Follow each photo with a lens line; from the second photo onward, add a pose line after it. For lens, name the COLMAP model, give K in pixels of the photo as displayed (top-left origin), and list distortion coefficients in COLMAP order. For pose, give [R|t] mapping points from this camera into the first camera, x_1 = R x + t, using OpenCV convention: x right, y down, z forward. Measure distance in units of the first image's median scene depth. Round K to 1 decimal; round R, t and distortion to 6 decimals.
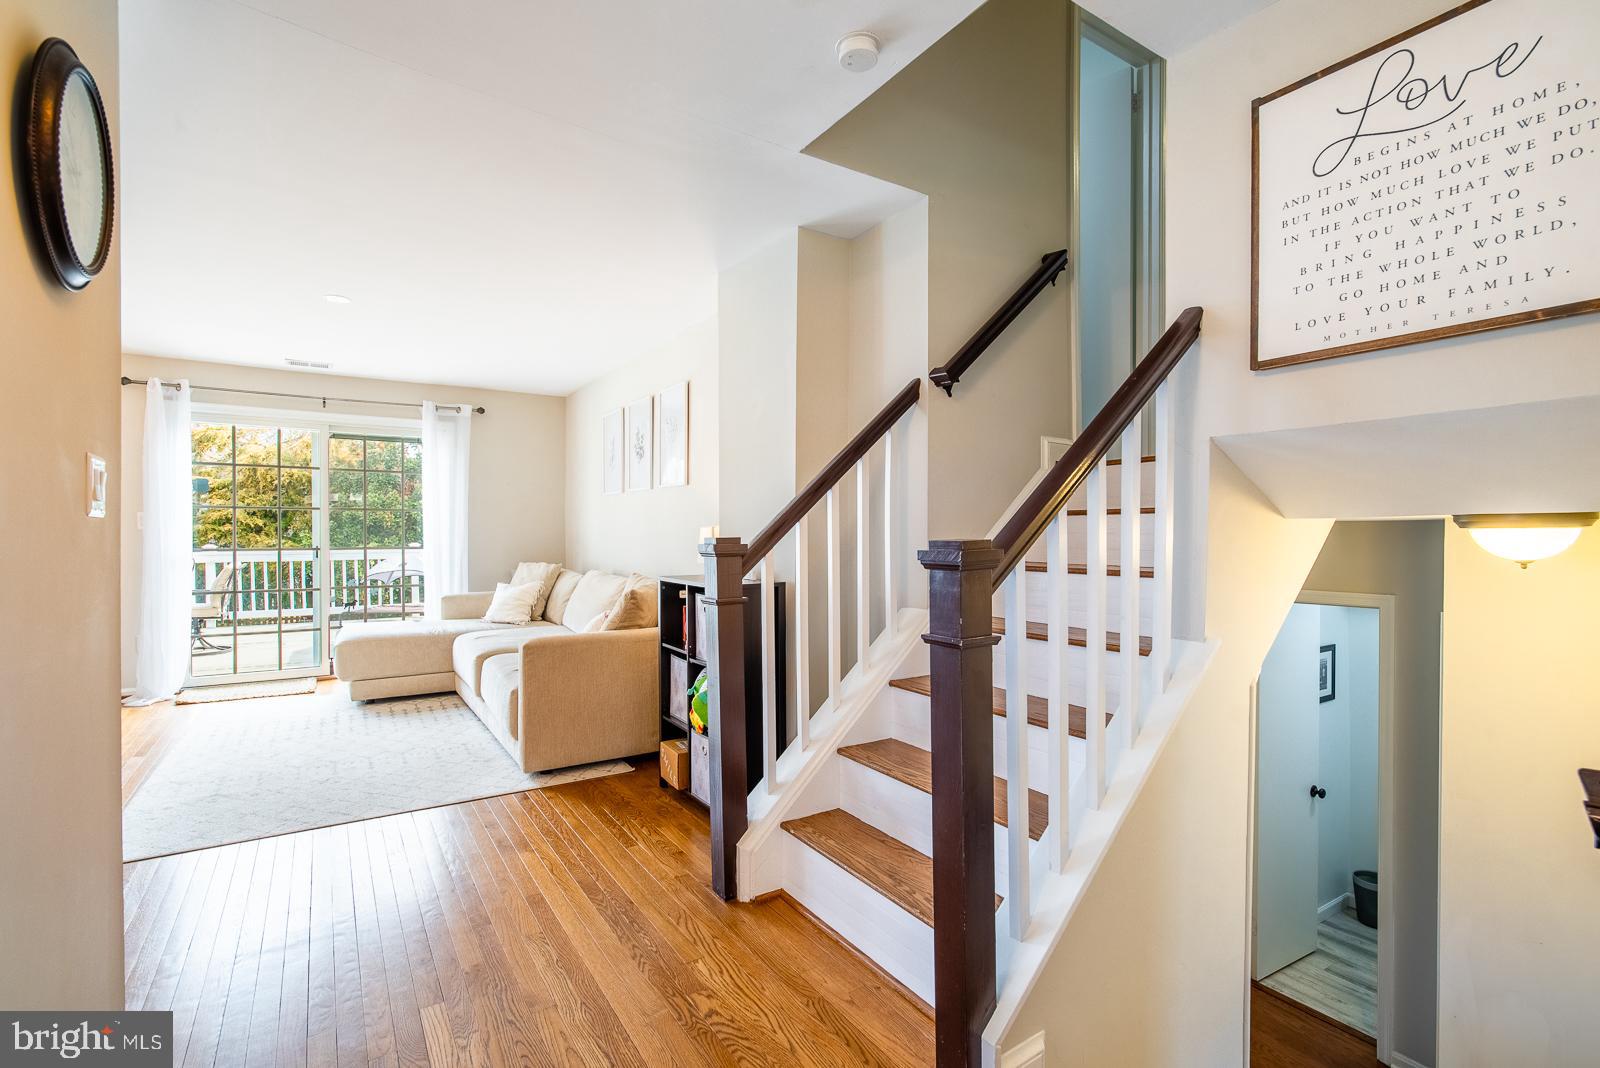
lens RADIAL K [[739.6, 0, 796.5], [0, 739.6, 539.4], [0, 0, 1]] dist [0.003846, -0.002430]
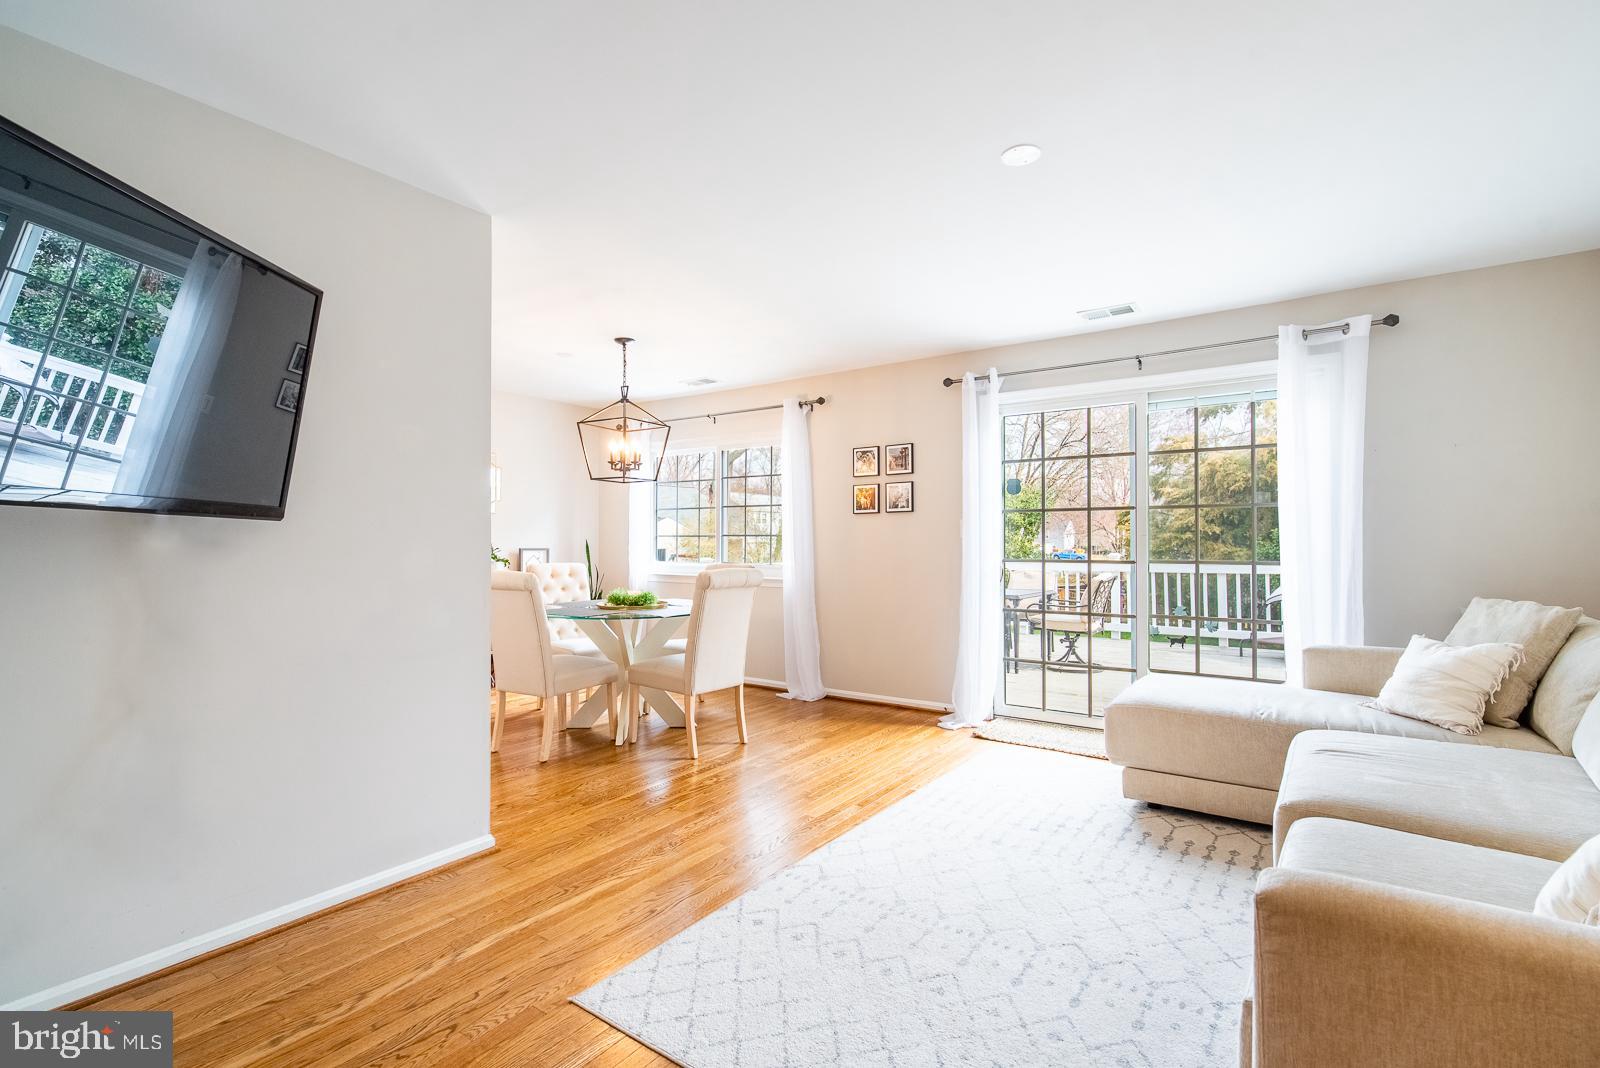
lens RADIAL K [[739.6, 0, 798.6], [0, 739.6, 539.3], [0, 0, 1]] dist [0.003846, -0.002430]
pose [[0.379555, -0.006118, -0.925149, -0.085273], [-0.003496, 0.999962, -0.008047, -0.002855], [0.925163, 0.006288, 0.379519, 0.400042]]
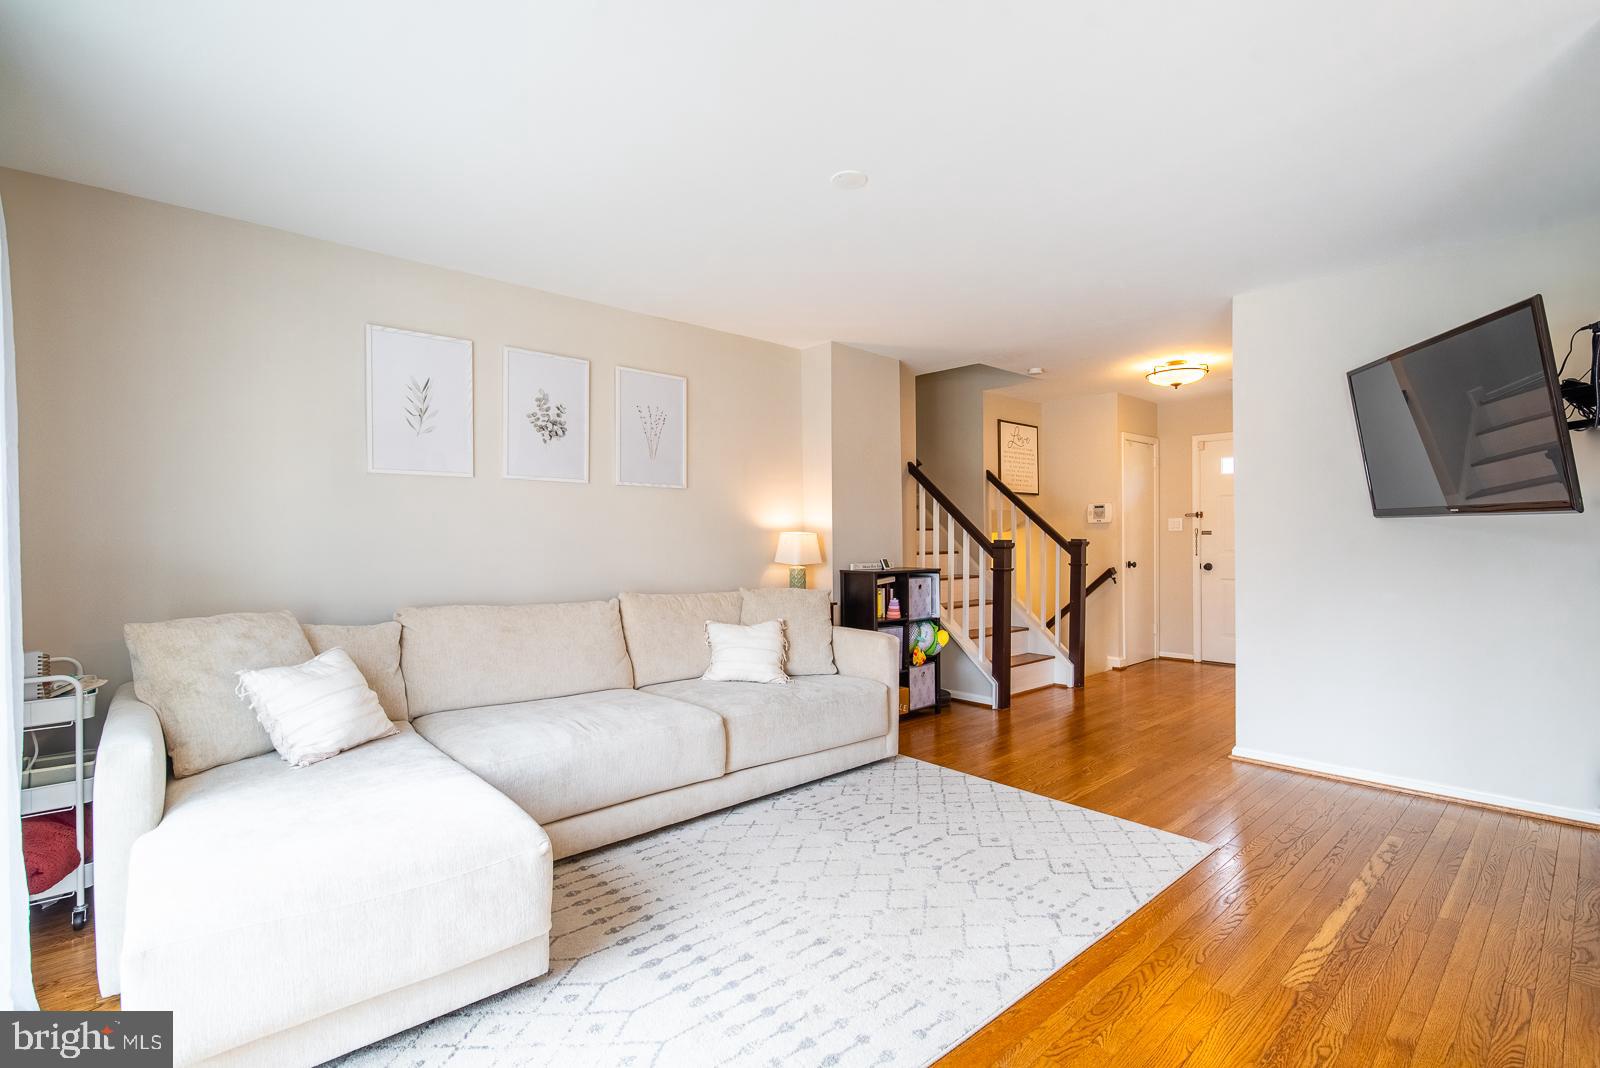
lens RADIAL K [[739.6, 0, 805.3], [0, 739.6, 542.6], [0, 0, 1]] dist [0.003846, -0.002430]
pose [[-0.181752, -0.006229, 0.983325, -0.827867], [0.014348, 0.999857, 0.008986, -0.007590], [-0.983240, 0.015742, -0.181637, 0.769438]]
